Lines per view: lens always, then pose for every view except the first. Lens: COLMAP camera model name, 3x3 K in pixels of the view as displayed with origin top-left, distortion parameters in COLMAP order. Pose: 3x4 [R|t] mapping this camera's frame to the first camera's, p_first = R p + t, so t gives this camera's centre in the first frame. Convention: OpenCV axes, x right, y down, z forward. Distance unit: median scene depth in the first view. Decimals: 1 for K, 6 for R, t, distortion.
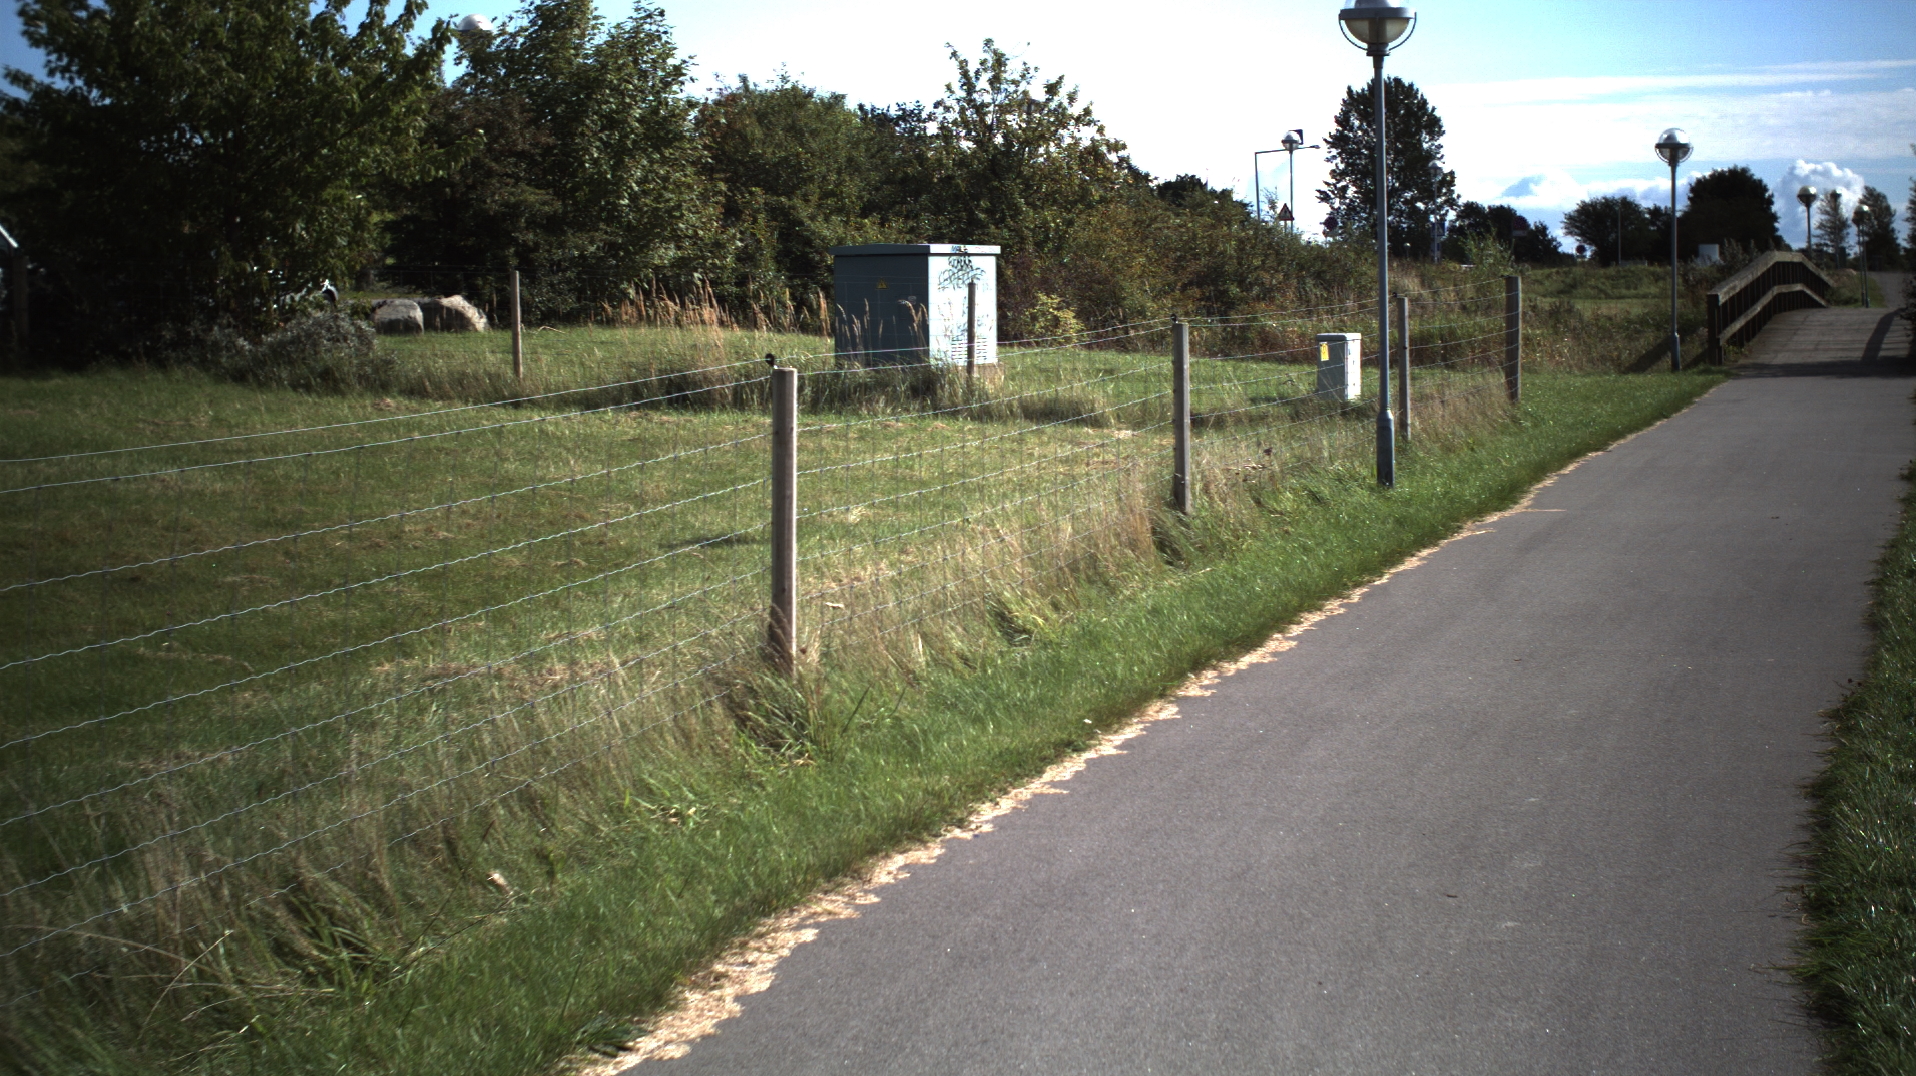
lens RADIAL K [[3454.4, 0, 963.6], [0, 3454.4, 537.5], [0, 0, 1]] dist [-0.250242, 0.000000]
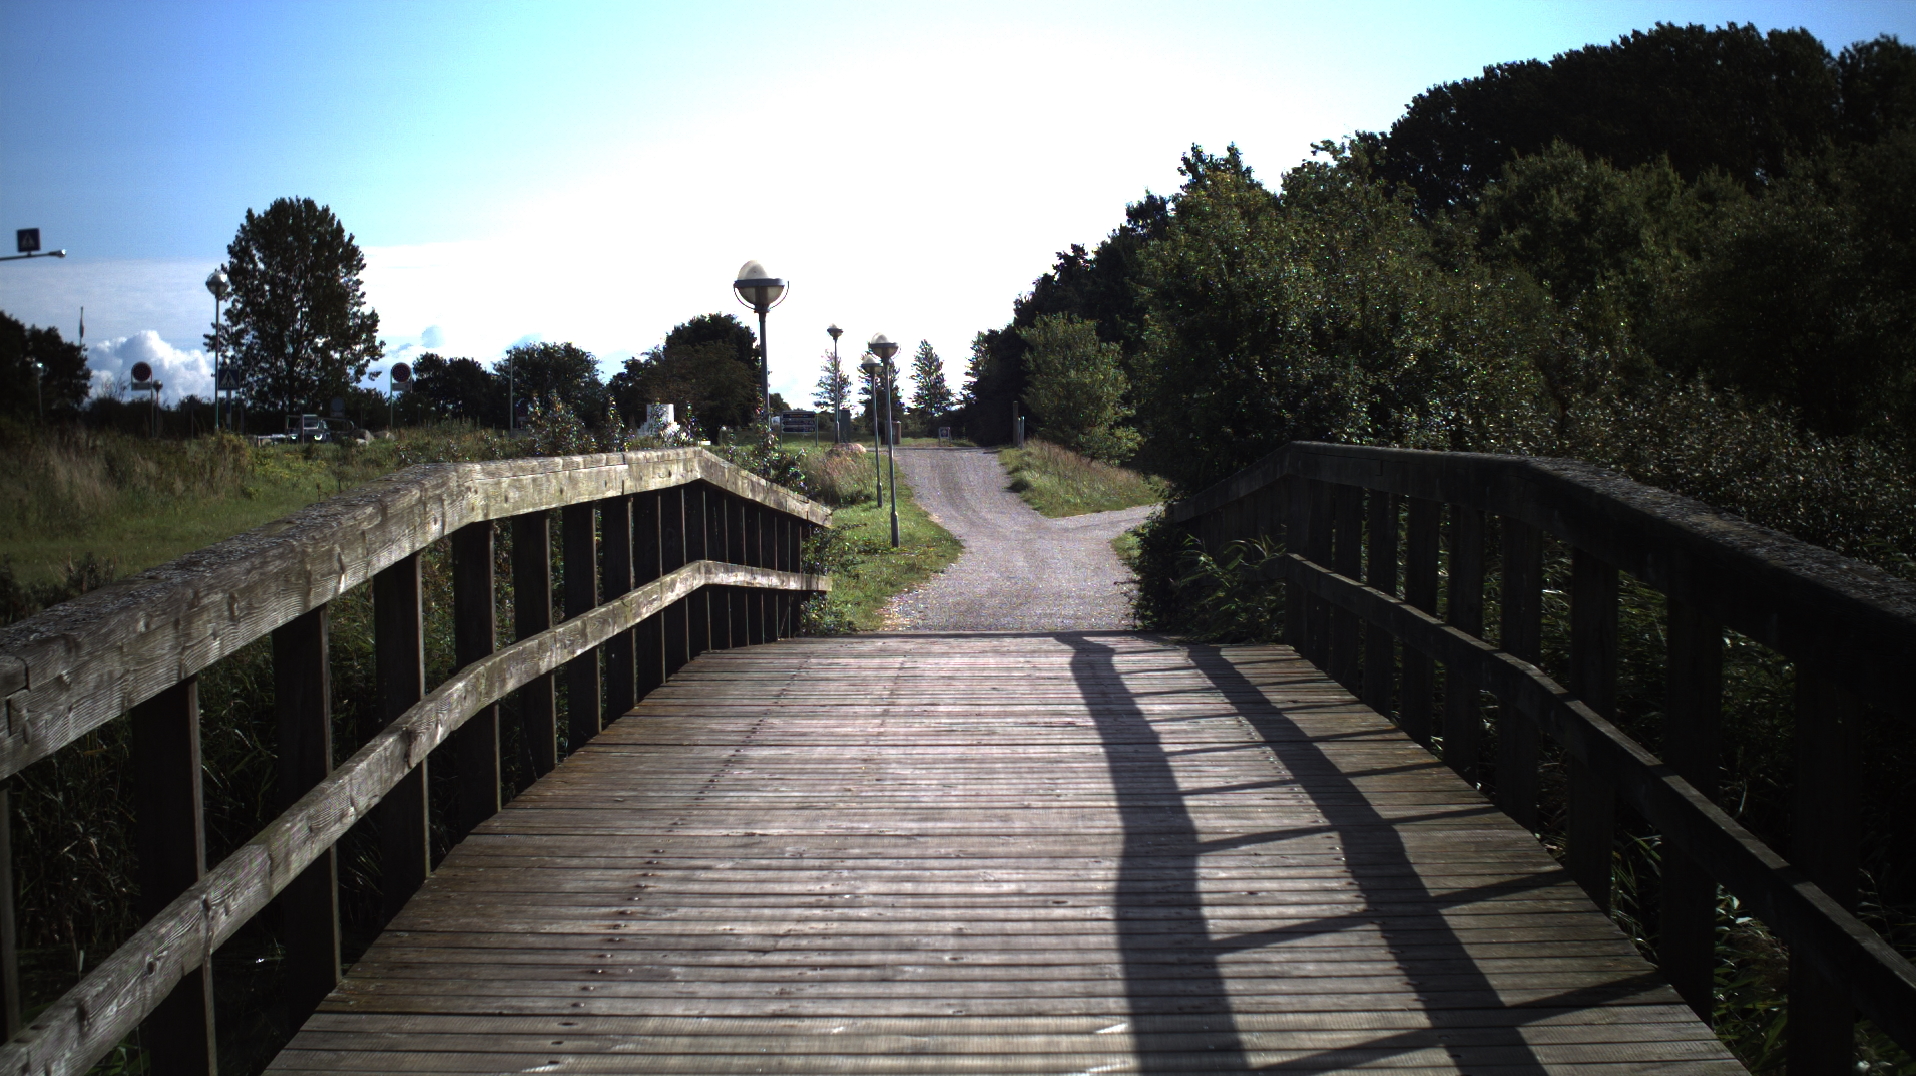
lens RADIAL K [[3454.4, 0, 949.7], [0, 3454.4, 538.9], [0, 0, 1]] dist [-0.250242, 0.000000]
pose [[0.959912, 0.004266, 0.280269, 0.095934], [0.008395, 0.998998, -0.043959, -0.032647], [-0.280176, 0.044550, 0.958914, 0.371712]]
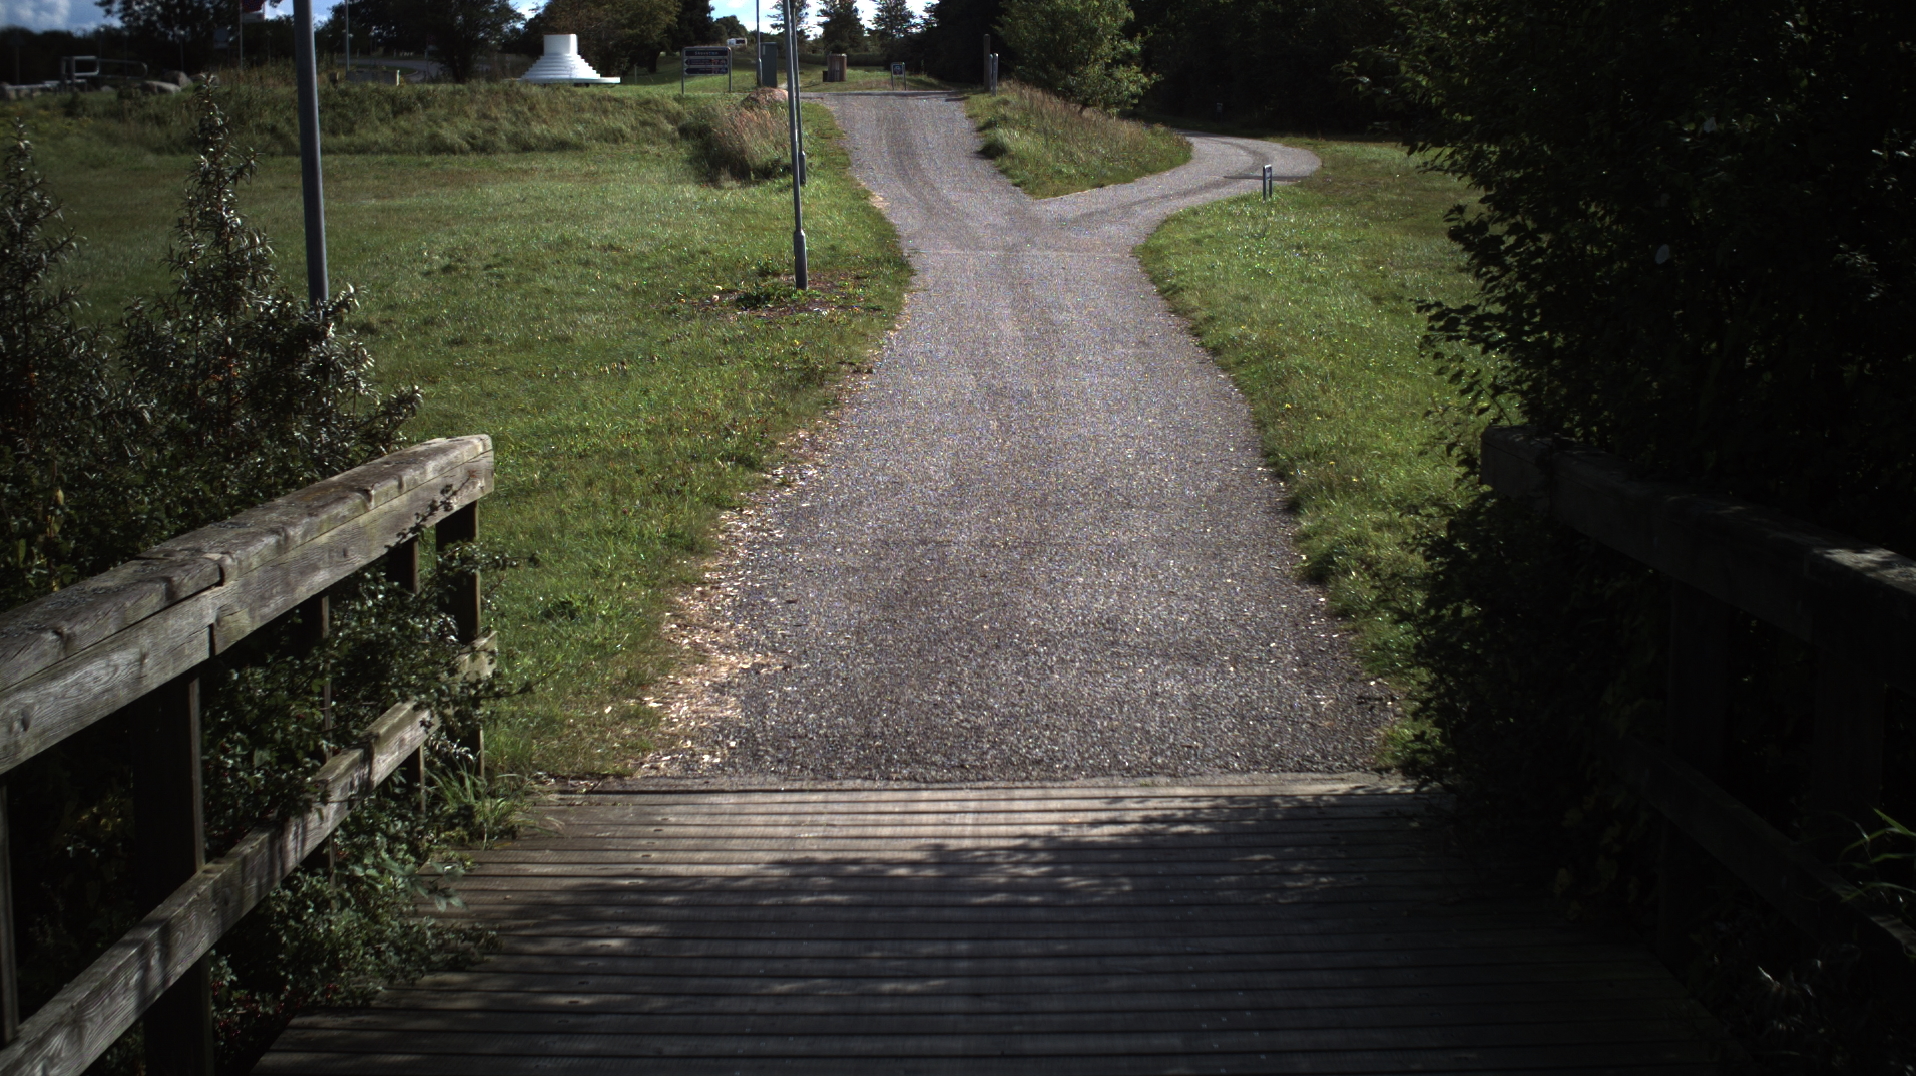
lens RADIAL K [[3454.4, 0, 943.7], [0, 3454.4, 536.8], [0, 0, 1]] dist [-0.250242, 0.000000]
pose [[0.957335, -0.027709, 0.287650, 0.141240], [0.009316, 0.997834, 0.065114, -0.047727], [-0.288831, -0.059656, 0.955520, 0.520732]]
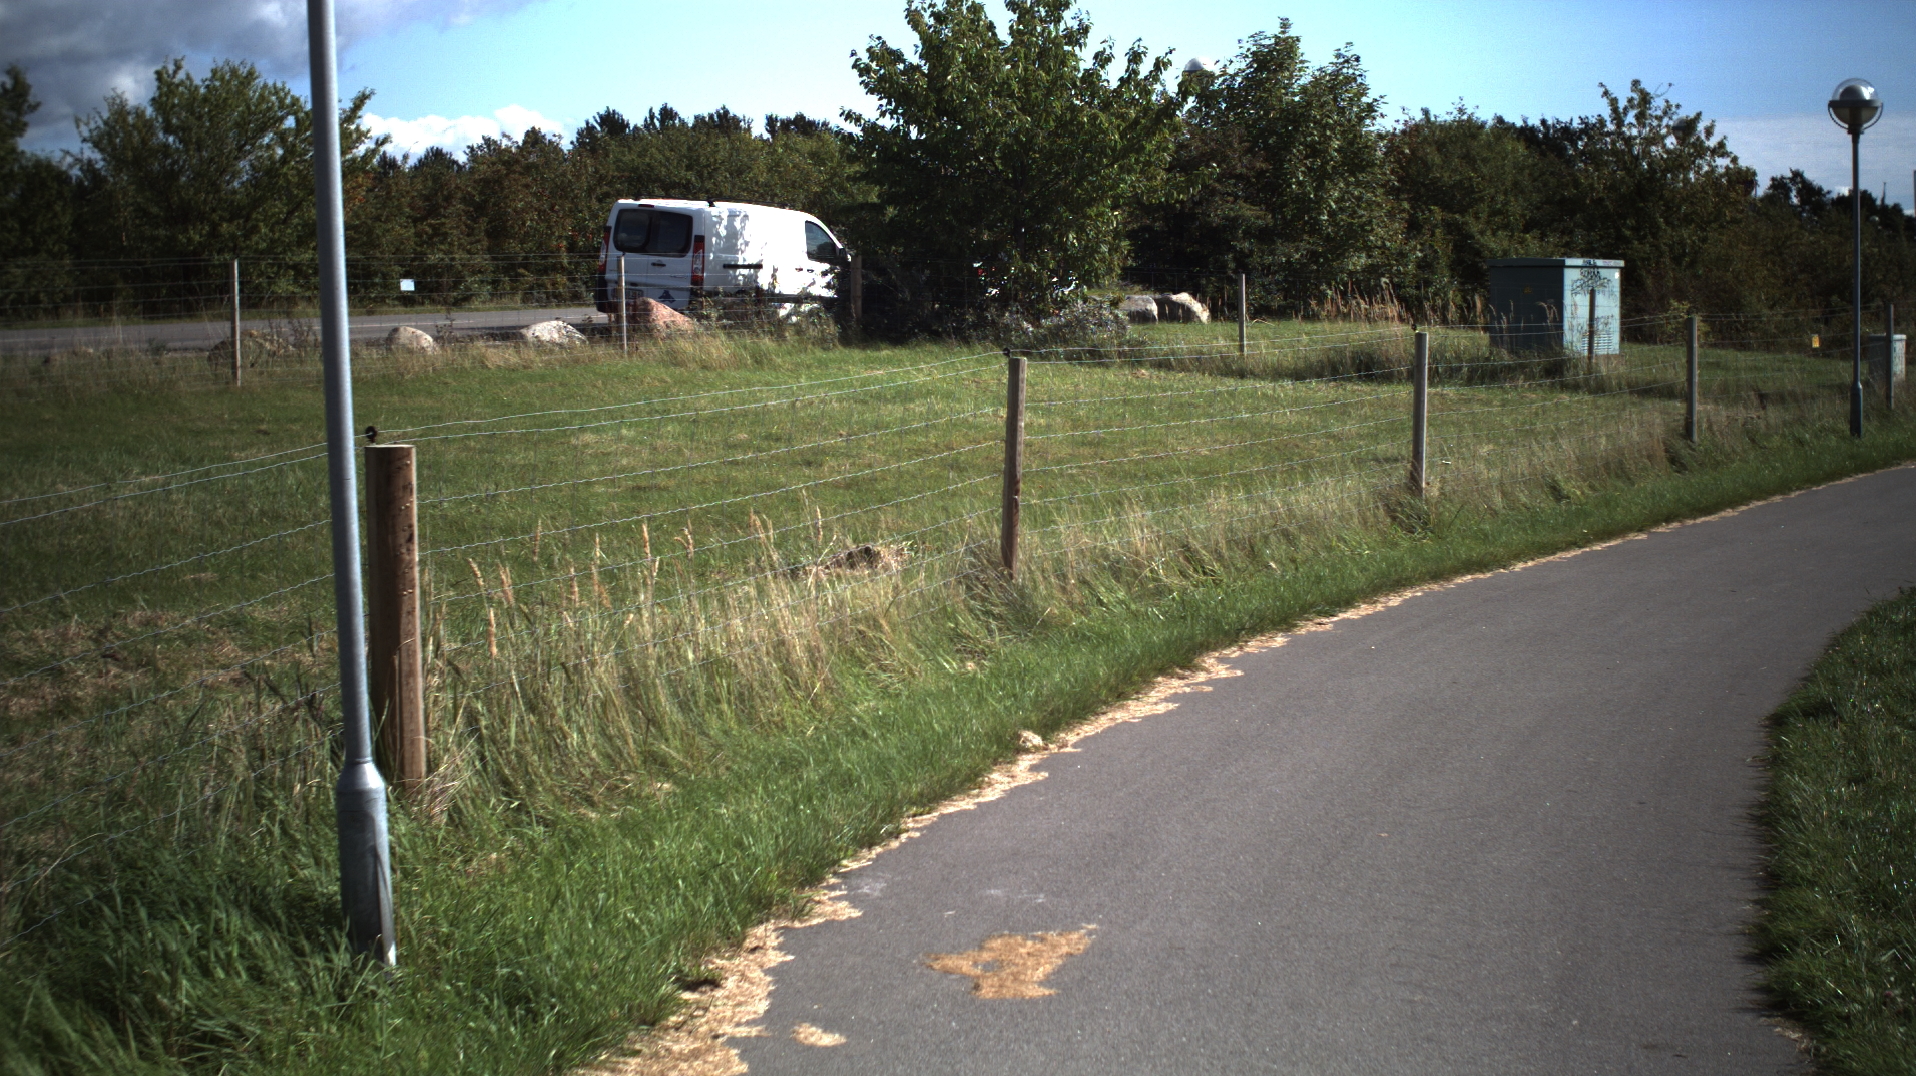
lens RADIAL K [[3454.4, 0, 951.3], [0, 3454.4, 541.8], [0, 0, 1]] dist [-0.250242, 0.000000]
pose [[0.979391, 0.025042, -0.200414, 0.023399], [-0.024863, 0.999685, 0.003411, 0.020242], [0.200436, 0.001642, 0.979705, -0.275112]]
